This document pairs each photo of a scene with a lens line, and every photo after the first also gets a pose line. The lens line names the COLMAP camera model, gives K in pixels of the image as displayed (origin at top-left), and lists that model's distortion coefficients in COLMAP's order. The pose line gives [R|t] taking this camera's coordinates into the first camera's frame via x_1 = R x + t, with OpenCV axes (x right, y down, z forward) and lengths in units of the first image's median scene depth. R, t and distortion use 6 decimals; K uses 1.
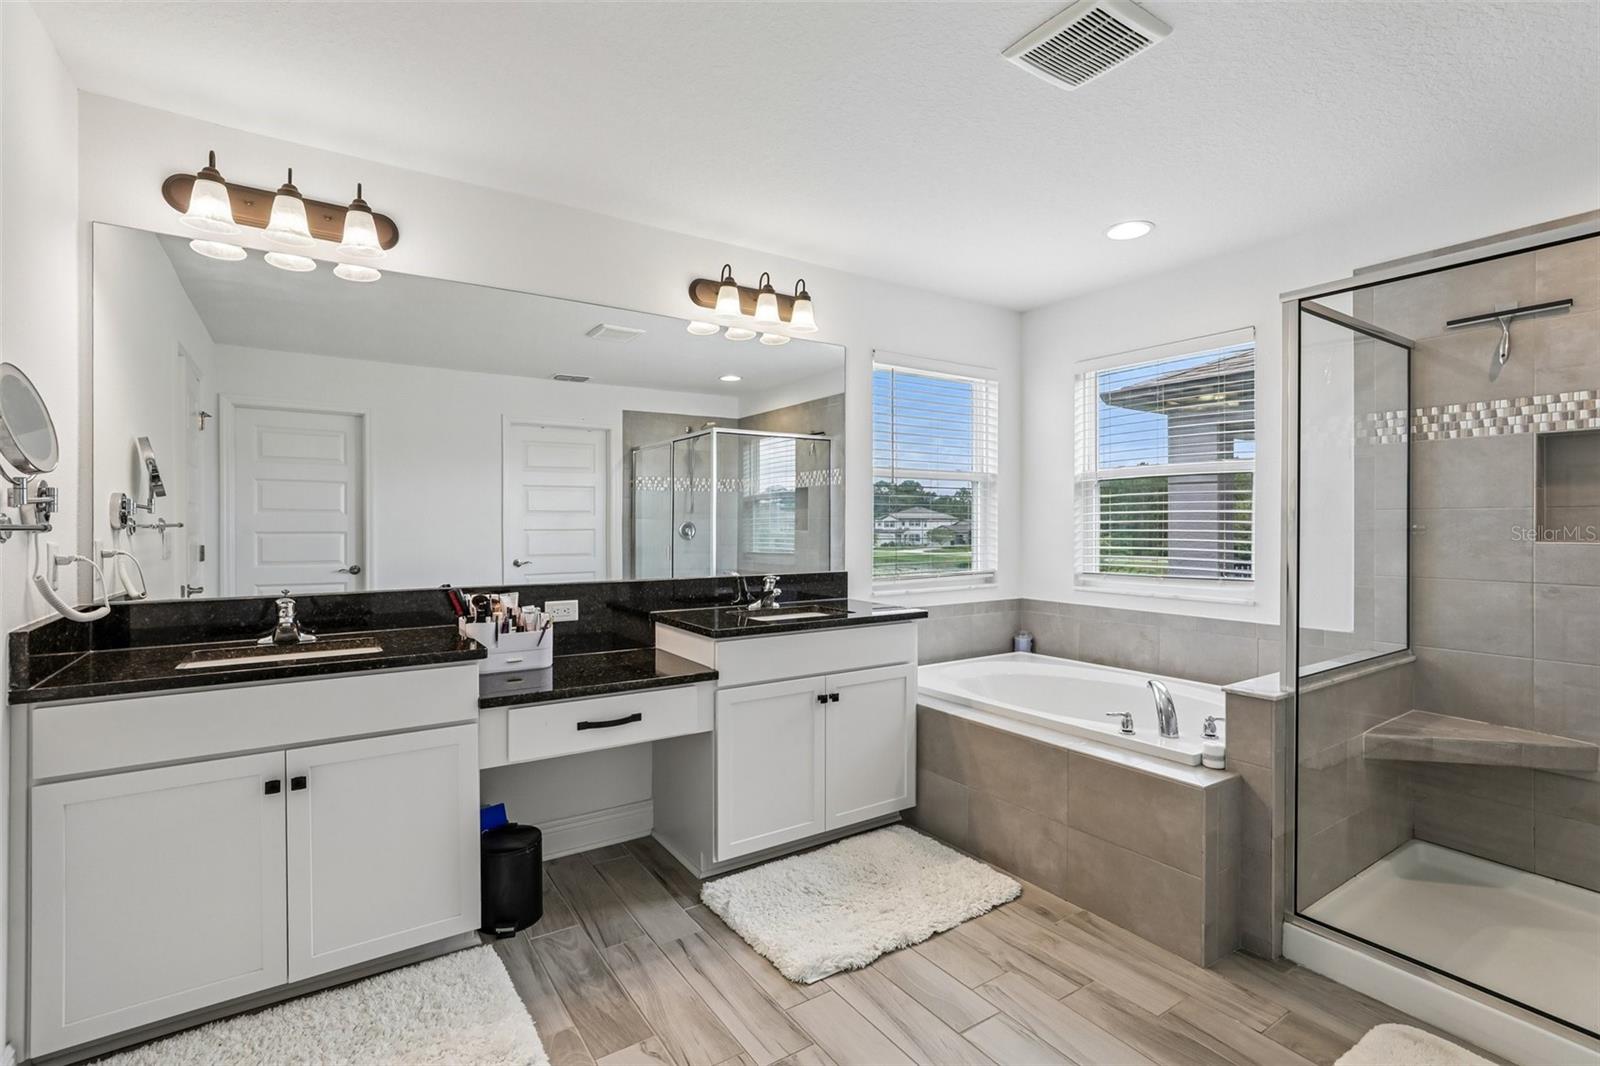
lens RADIAL K [[722.9, 0, 798.2], [0, 722.9, 523.0], [0, 0, 1]] dist [-0.001284, 0.004248]
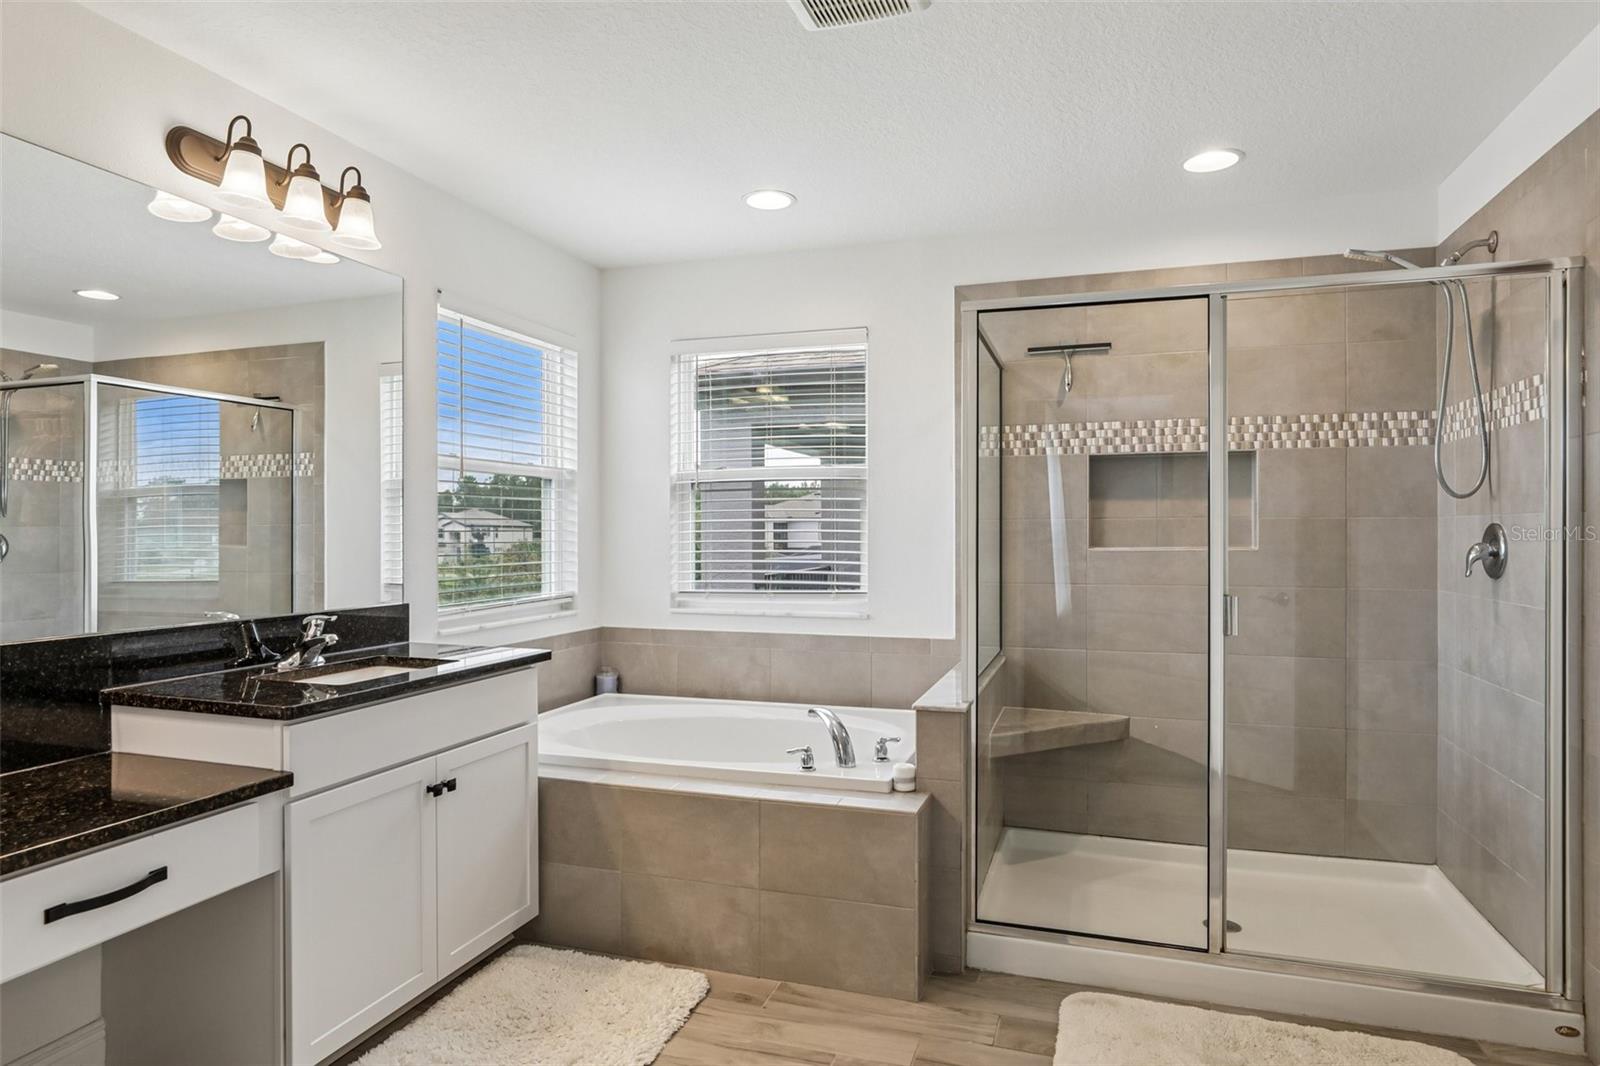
lens RADIAL K [[909.8, 0, 810.8], [0, 909.8, 534.6], [0, 0, 1]] dist [-0.014731, 0.010874]
pose [[0.801235, -0.002907, 0.598342, -0.184845], [0.001900, 0.999996, 0.002314, -0.000348], [-0.598346, -0.000717, 0.801237, 0.093829]]
